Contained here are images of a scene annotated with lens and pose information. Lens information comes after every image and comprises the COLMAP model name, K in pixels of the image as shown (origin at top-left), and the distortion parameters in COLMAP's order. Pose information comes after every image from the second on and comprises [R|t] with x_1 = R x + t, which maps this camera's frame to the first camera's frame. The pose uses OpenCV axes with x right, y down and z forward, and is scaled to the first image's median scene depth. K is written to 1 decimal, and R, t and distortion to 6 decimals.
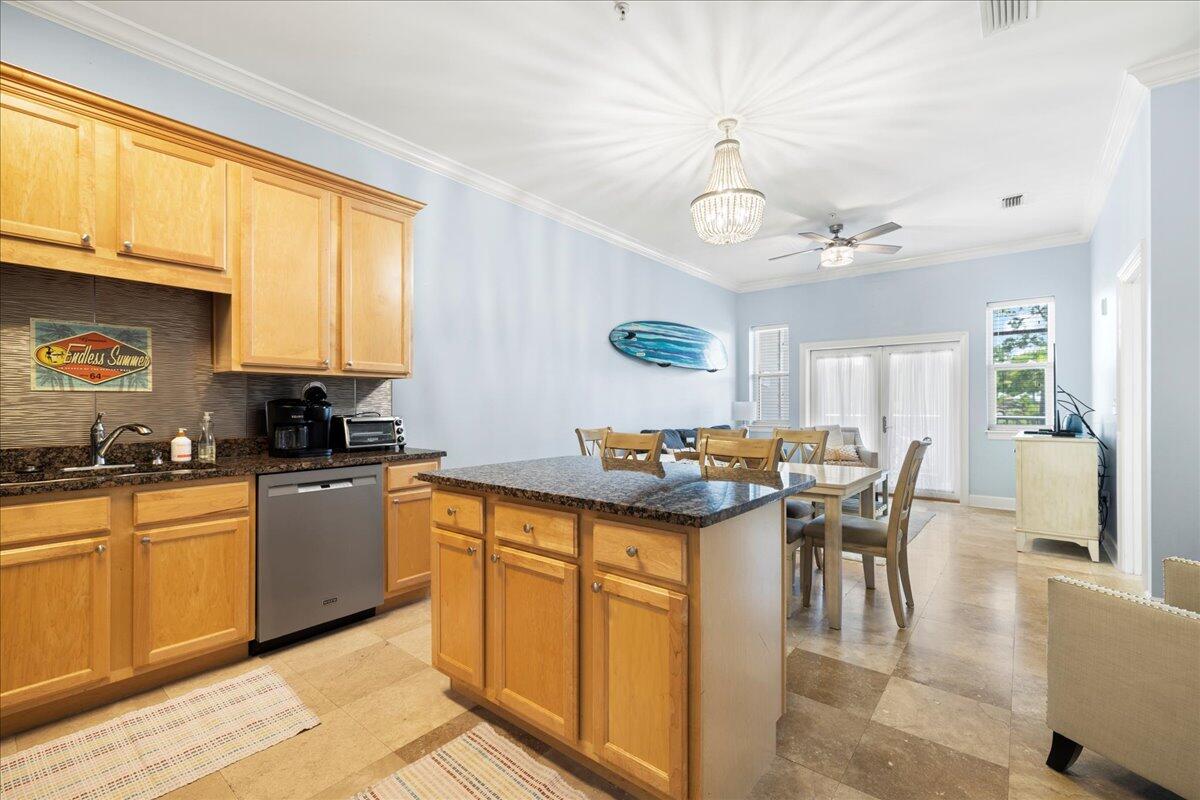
lens RADIAL K [[517.9, 0, 600.0], [0, 517.9, 400.0], [0, 0, 1]] dist [-0.000033, -0.000034]
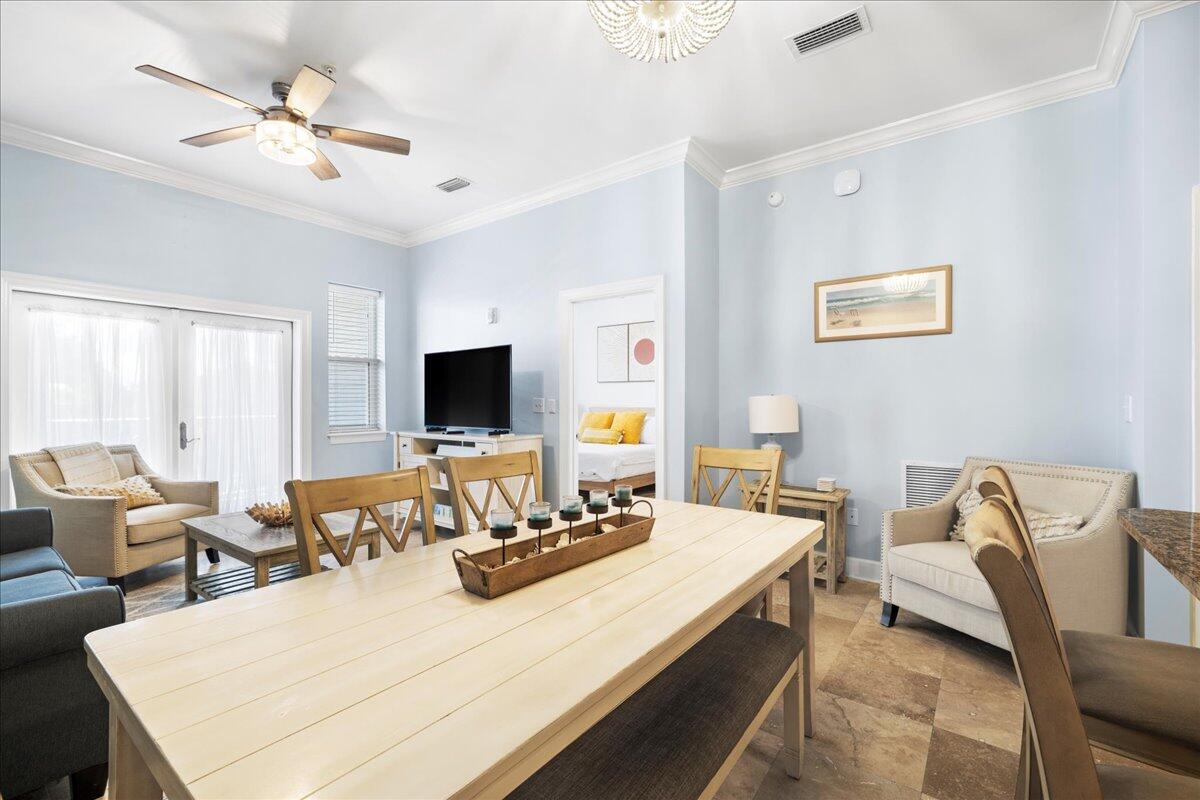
lens RADIAL K [[517.9, 0, 600.0], [0, 517.9, 400.0], [0, 0, 1]] dist [-0.000033, -0.000034]
pose [[-0.032464, -0.003835, 0.999466, -0.091361], [-0.010174, 0.999942, 0.003506, -0.002884], [-0.999421, -0.010054, -0.032501, 0.517834]]
